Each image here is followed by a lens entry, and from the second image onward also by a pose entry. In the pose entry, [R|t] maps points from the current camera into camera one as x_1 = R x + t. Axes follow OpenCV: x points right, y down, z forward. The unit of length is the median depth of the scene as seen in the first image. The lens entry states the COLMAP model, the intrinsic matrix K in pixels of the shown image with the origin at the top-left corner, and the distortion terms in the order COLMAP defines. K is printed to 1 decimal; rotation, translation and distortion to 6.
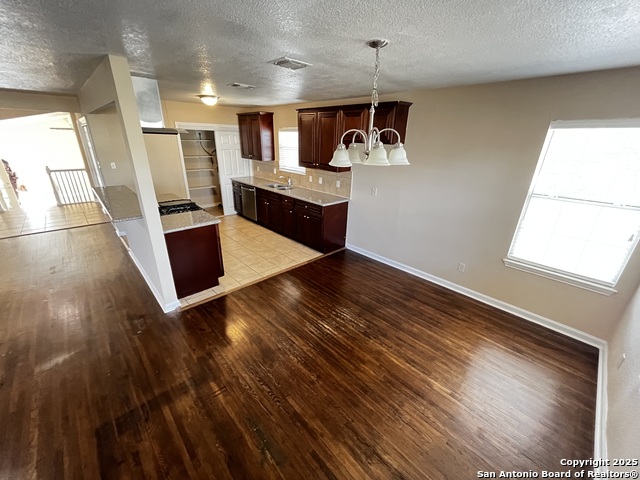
lens RADIAL K [[260.1, 0, 320.0], [0, 260.1, 240.0], [0, 0, 1]] dist [-0.001137, -0.000018]
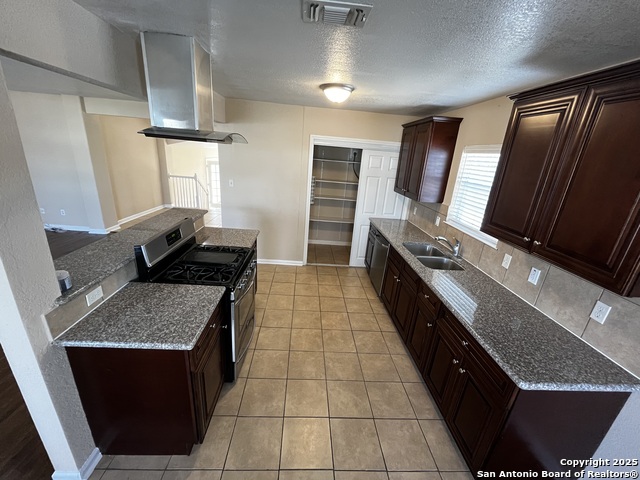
lens RADIAL K [[260.1, 0, 320.0], [0, 260.1, 240.0], [0, 0, 1]] dist [-0.001137, -0.000018]
pose [[0.754899, 0.239008, -0.610740, -0.015998], [-0.293450, 0.955907, 0.011371, -0.188045], [0.586528, 0.170637, 0.791750, 0.491758]]
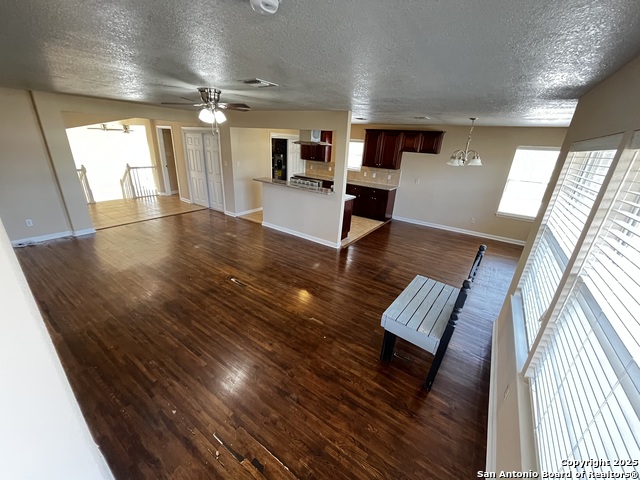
lens RADIAL K [[260.1, 0, 320.0], [0, 260.1, 240.0], [0, 0, 1]] dist [-0.001137, -0.000018]
pose [[0.976808, -0.049806, 0.208242, -0.629483], [0.050045, 0.998738, 0.004127, 0.123443], [-0.208185, 0.006391, 0.978069, -0.406712]]
